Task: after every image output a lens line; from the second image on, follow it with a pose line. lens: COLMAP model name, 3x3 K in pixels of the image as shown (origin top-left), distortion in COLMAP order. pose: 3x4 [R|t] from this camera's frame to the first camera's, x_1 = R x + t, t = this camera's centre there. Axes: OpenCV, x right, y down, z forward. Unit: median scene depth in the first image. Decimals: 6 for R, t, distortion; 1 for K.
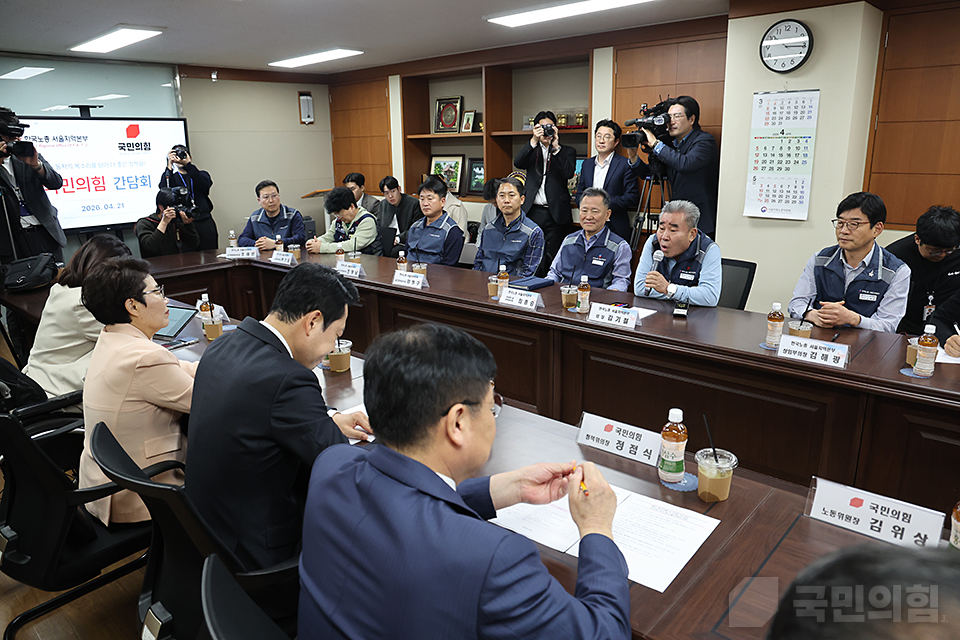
lens RADIAL K [[660.5, 0, 480.0], [0, 660.5, 320.0], [0, 0, 1]] dist [-0.079156, 0.057384]
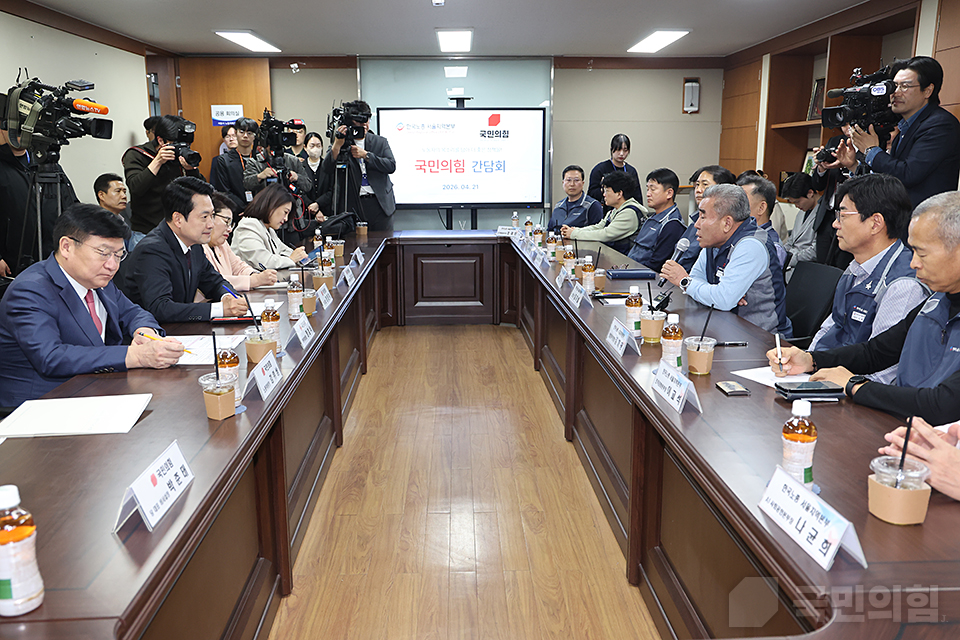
lens RADIAL K [[833.4, 0, 480.0], [0, 833.4, 320.0], [0, 0, 1]] dist [-0.007748, -0.003108]
pose [[0.698085, 0.151655, -0.699770, 0.496898], [-0.193162, 0.980965, 0.019899, 0.016668], [0.689467, 0.121278, 0.714091, 0.018690]]
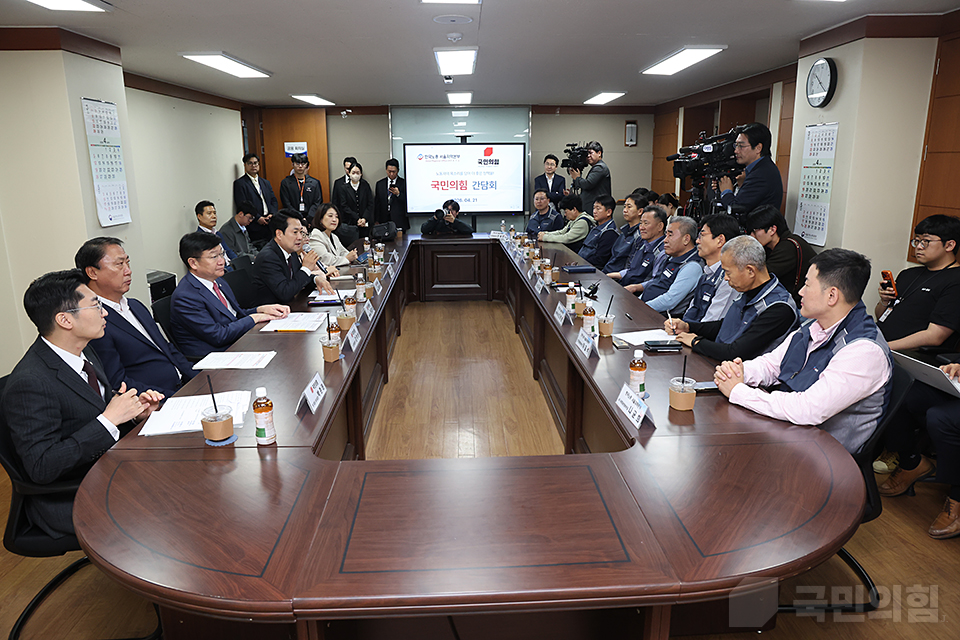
lens RADIAL K [[660.5, 0, 480.0], [0, 660.5, 320.0], [0, 0, 1]] dist [-0.079156, 0.057384]
pose [[0.698731, 0.179059, -0.692613, 0.599540], [-0.190514, 0.979781, 0.061102, 0.002745], [0.689550, 0.089258, 0.718716, -0.084581]]
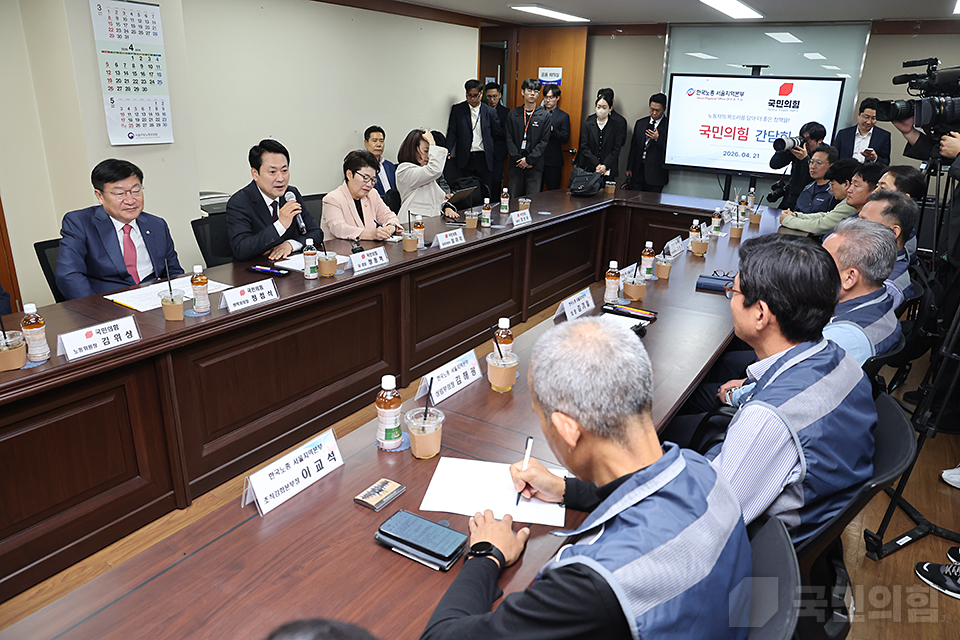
lens RADIAL K [[660.5, 0, 480.0], [0, 660.5, 320.0], [0, 0, 1]] dist [-0.079156, 0.057384]
pose [[0.176549, 0.341064, -0.923312, 0.515155], [-0.291099, 0.914178, 0.282028, -0.098667], [0.940261, 0.218984, 0.260681, 0.330935]]
